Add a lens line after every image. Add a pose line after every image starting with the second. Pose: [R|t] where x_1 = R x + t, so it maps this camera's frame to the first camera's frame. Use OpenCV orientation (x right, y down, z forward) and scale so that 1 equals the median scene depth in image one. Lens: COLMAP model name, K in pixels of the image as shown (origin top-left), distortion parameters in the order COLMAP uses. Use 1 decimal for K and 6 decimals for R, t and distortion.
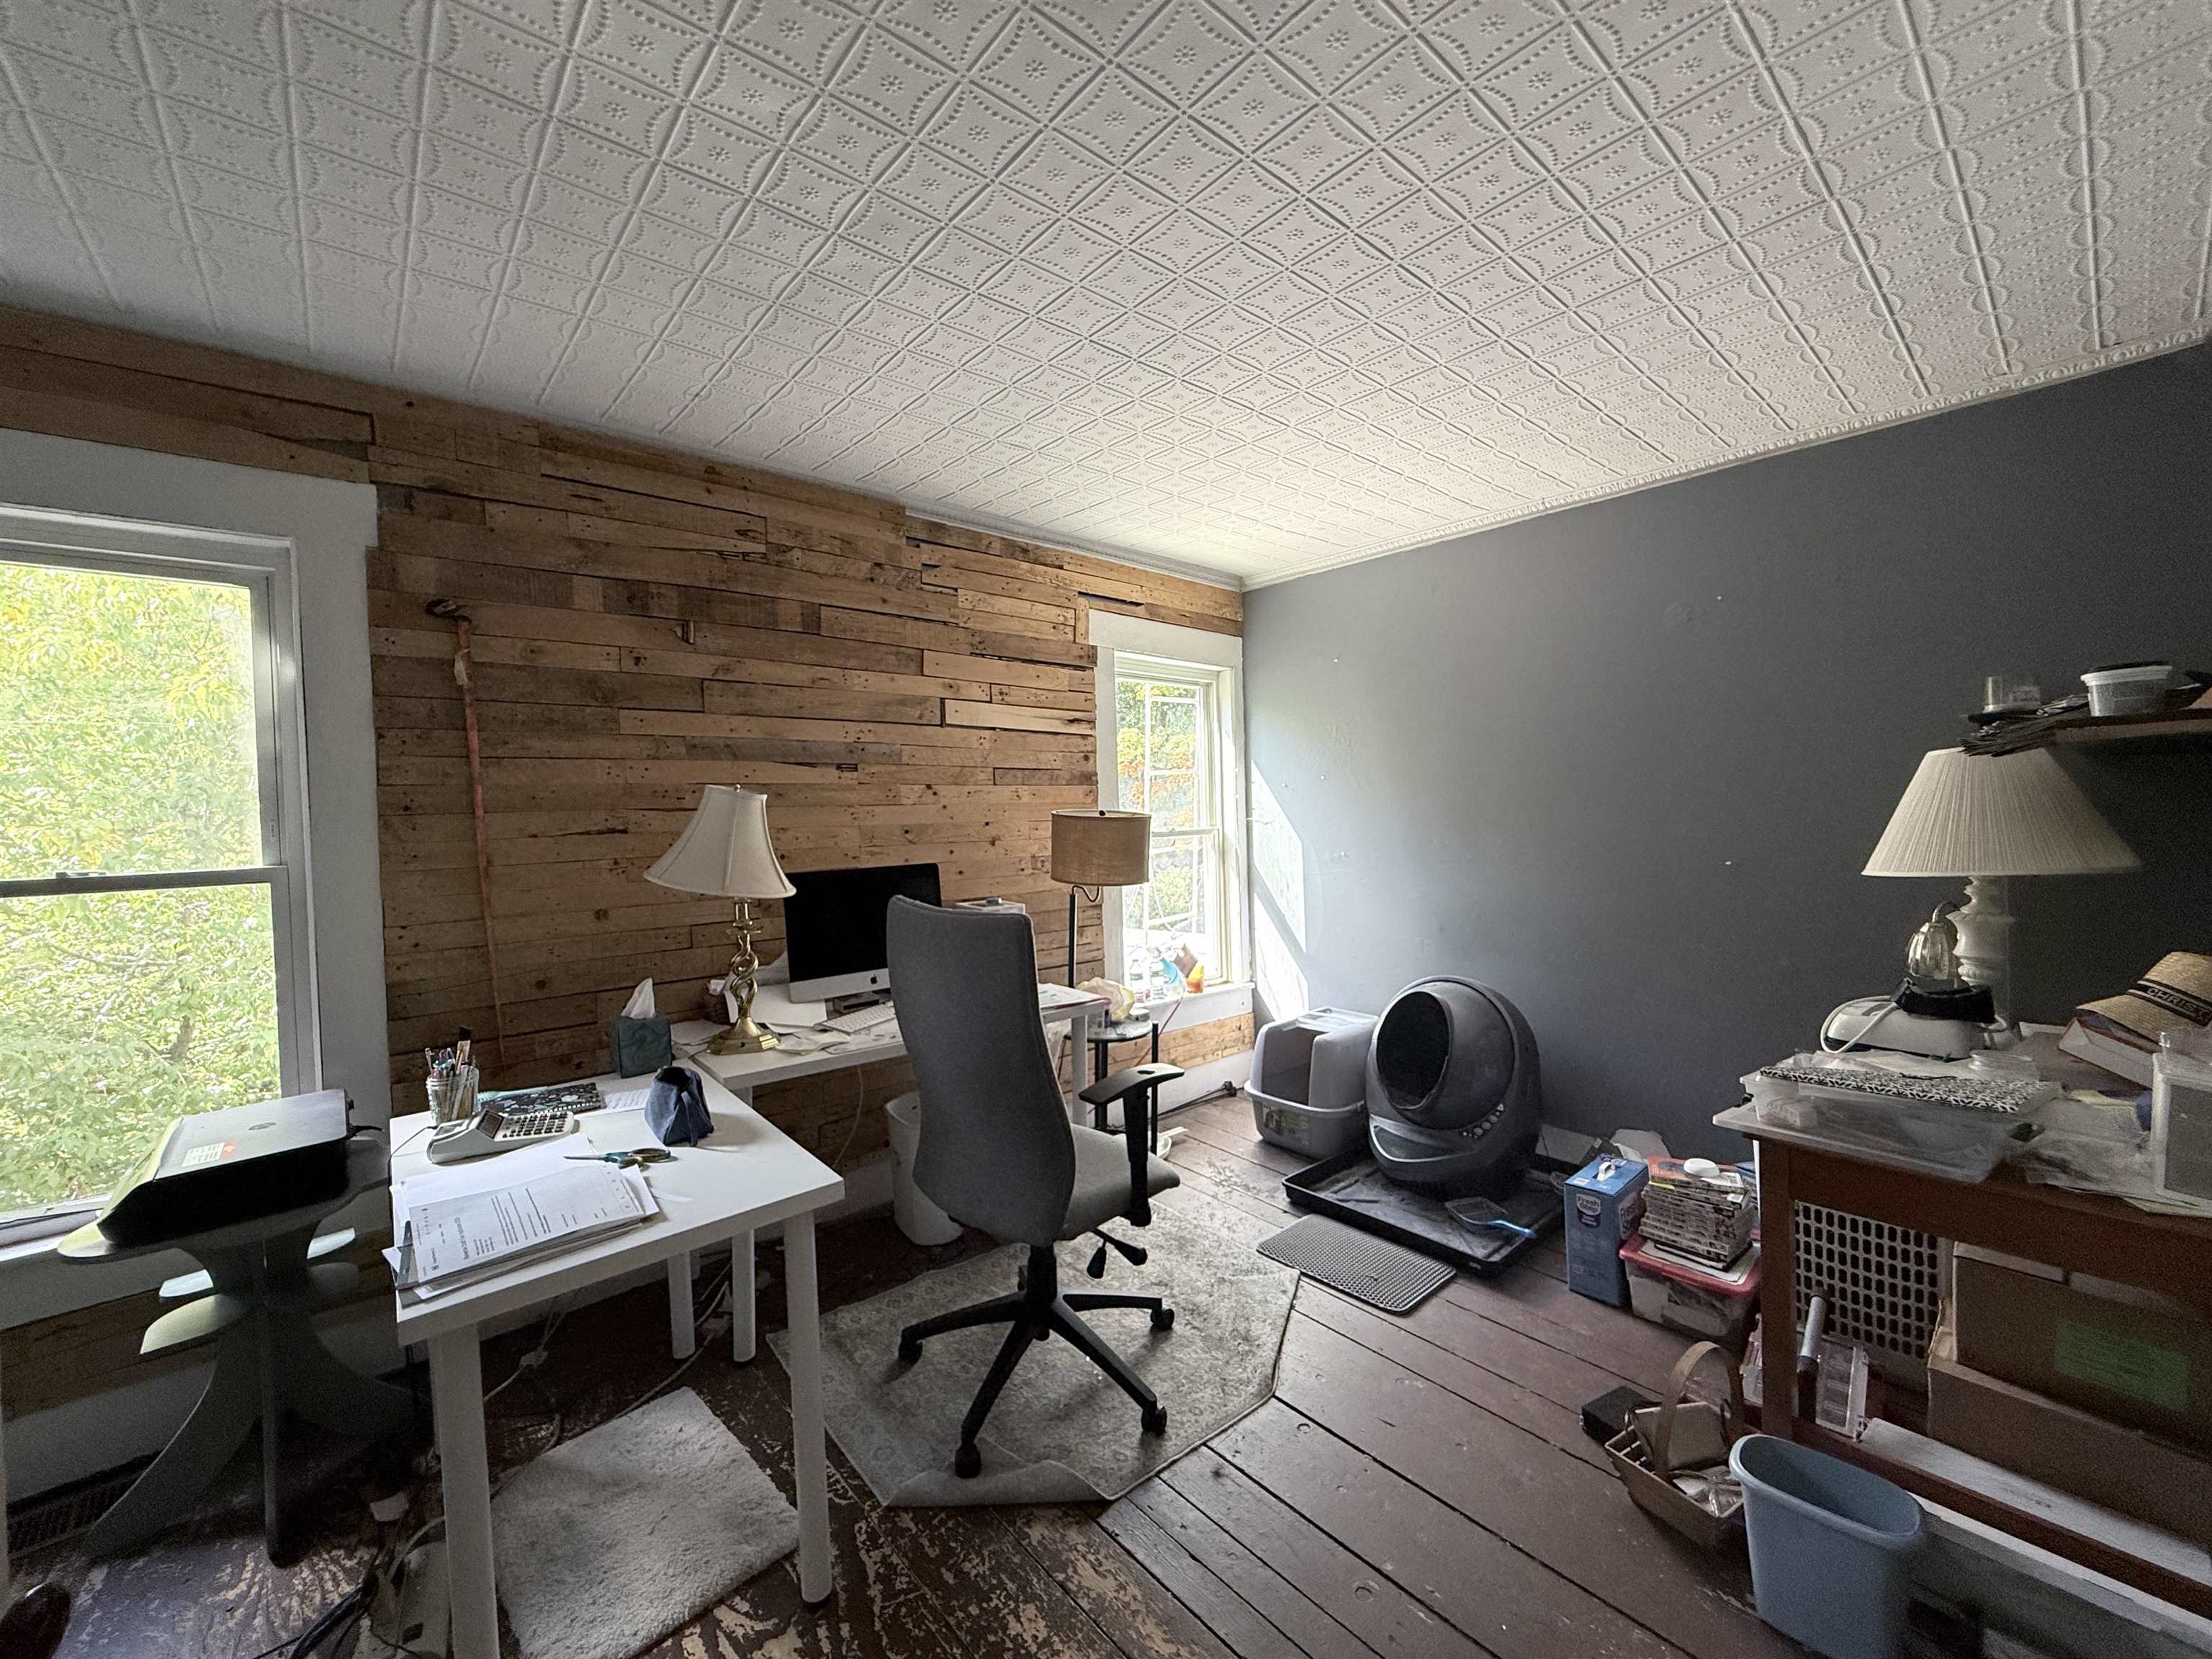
lens RADIAL K [[880.7, 0, 1107.9], [0, 880.7, 823.5], [0, 0, 1]] dist [-0.000797, -0.000029]
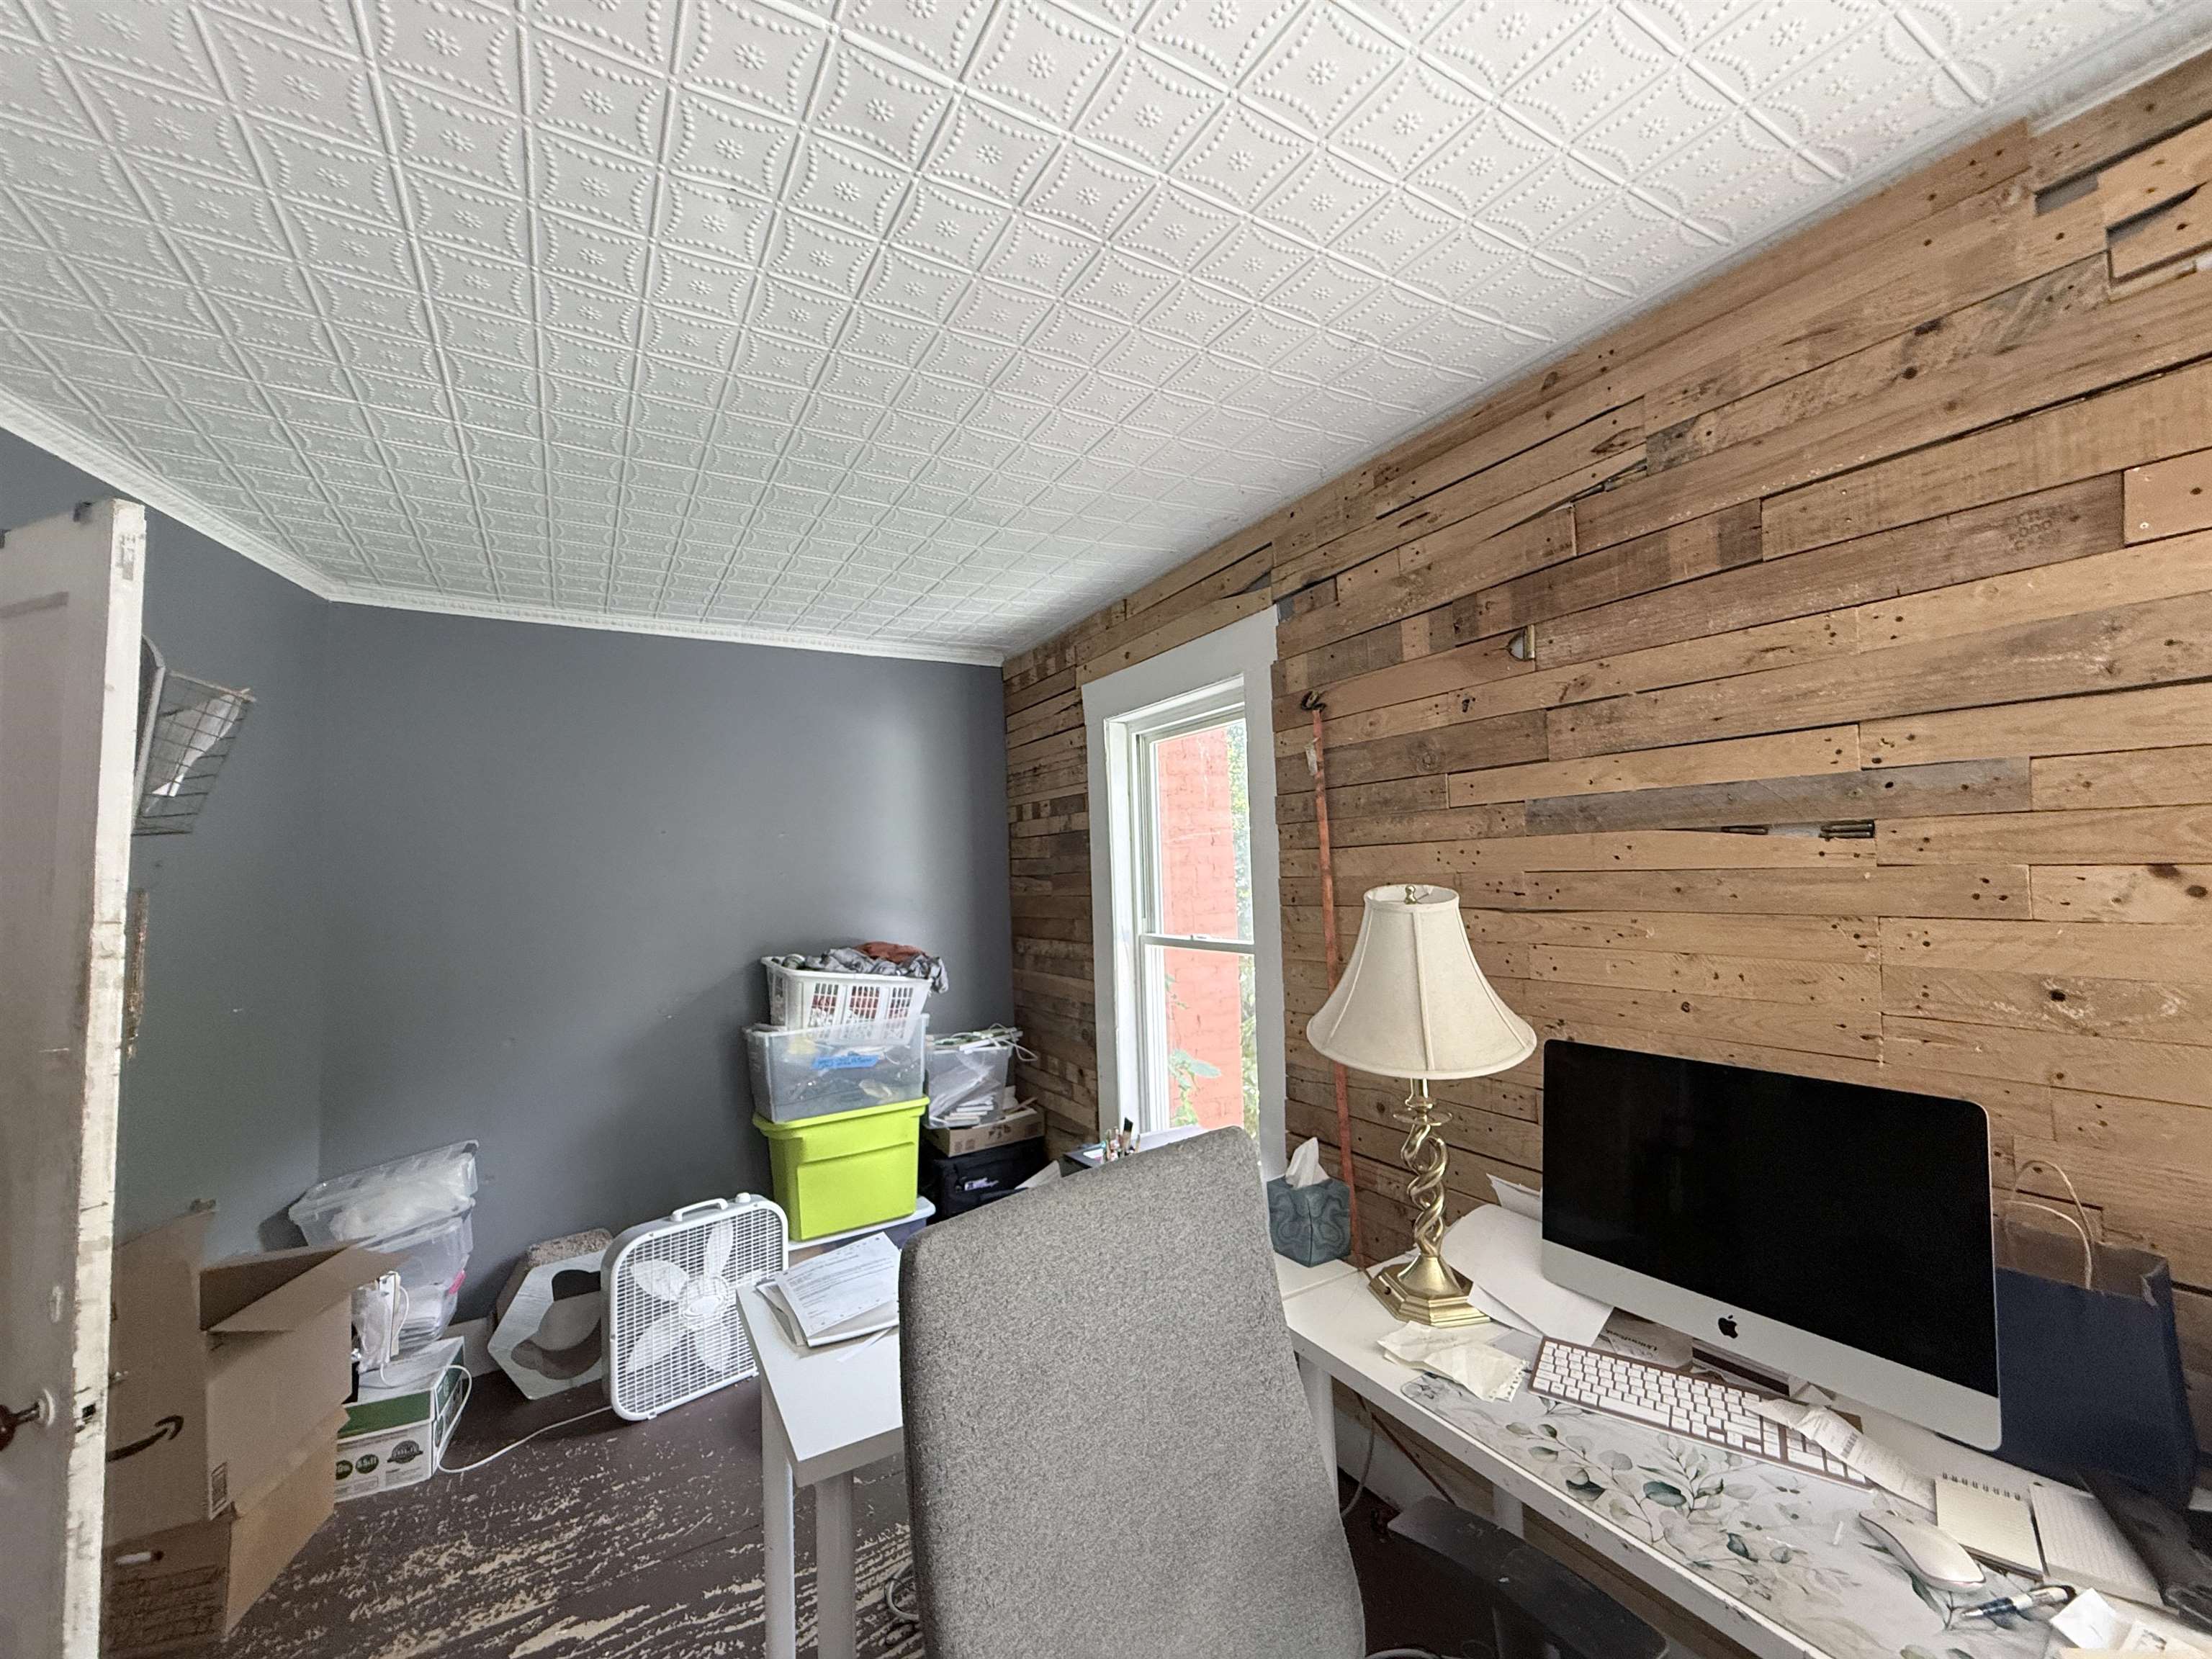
lens RADIAL K [[880.7, 0, 1099.7], [0, 880.7, 830.5], [0, 0, 1]] dist [-0.000797, -0.000029]
pose [[-0.174216, -0.022025, -0.984461, 0.225854], [0.011237, 0.999640, -0.024354, -0.061932], [0.984643, -0.015305, -0.173906, 0.773067]]
